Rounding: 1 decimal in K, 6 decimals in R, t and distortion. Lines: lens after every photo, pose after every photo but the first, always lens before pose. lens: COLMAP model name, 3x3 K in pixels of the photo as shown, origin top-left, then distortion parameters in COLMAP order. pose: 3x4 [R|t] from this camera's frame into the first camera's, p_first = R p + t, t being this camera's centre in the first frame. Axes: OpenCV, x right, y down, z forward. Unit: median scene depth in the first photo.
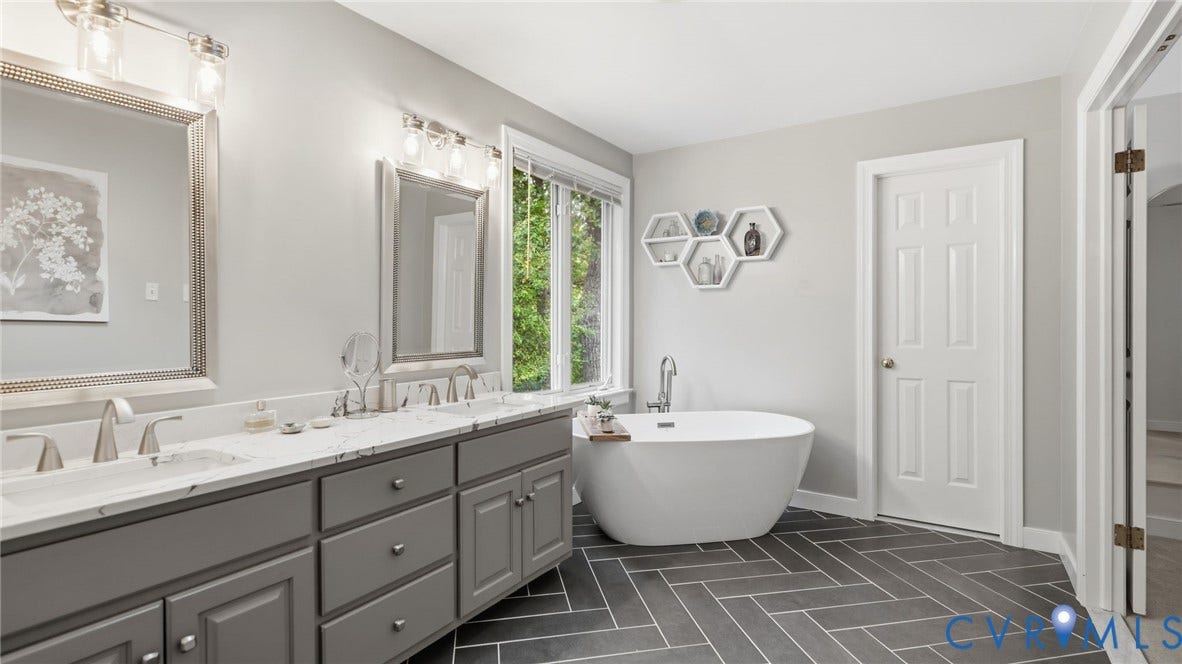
lens RADIAL K [[540.1, 0, 593.2], [0, 540.1, 325.6], [0, 0, 1]] dist [-0.001297, -0.000286]
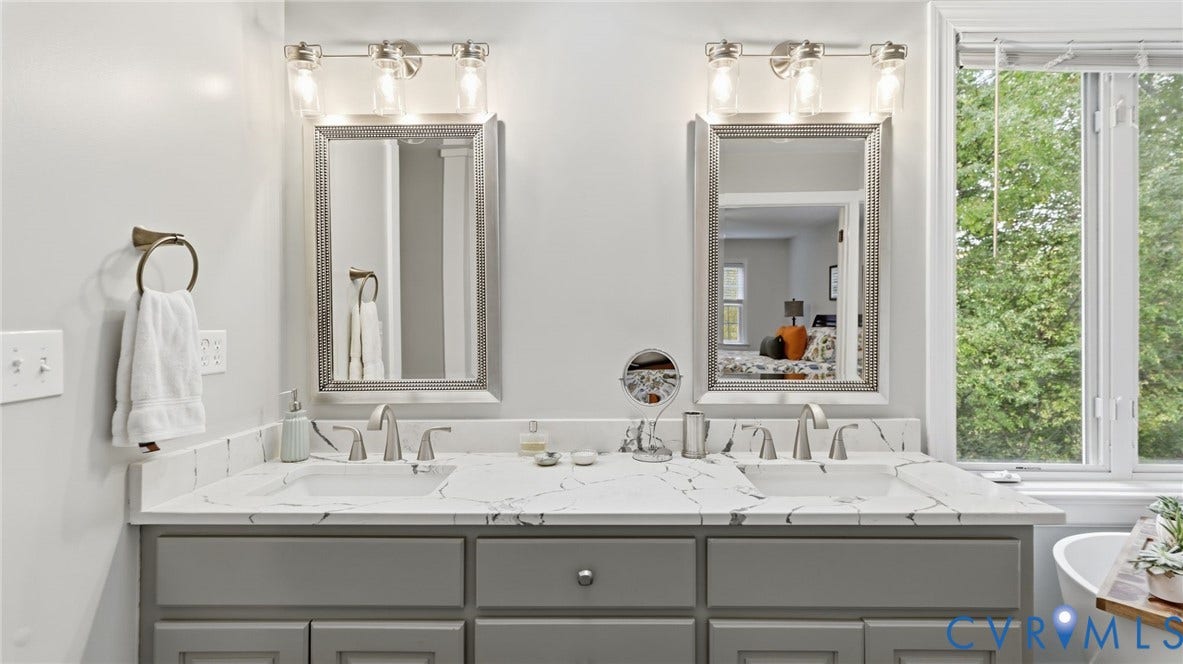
lens RADIAL K [[540.6, 0, 591.7], [0, 540.6, 324.0], [0, 0, 1]] dist [-0.001297, -0.000286]
pose [[0.547272, -0.001933, -0.836953, 0.171670], [-0.008214, 0.999937, -0.007681, -0.015808], [0.836915, 0.011079, 0.547221, 0.506779]]
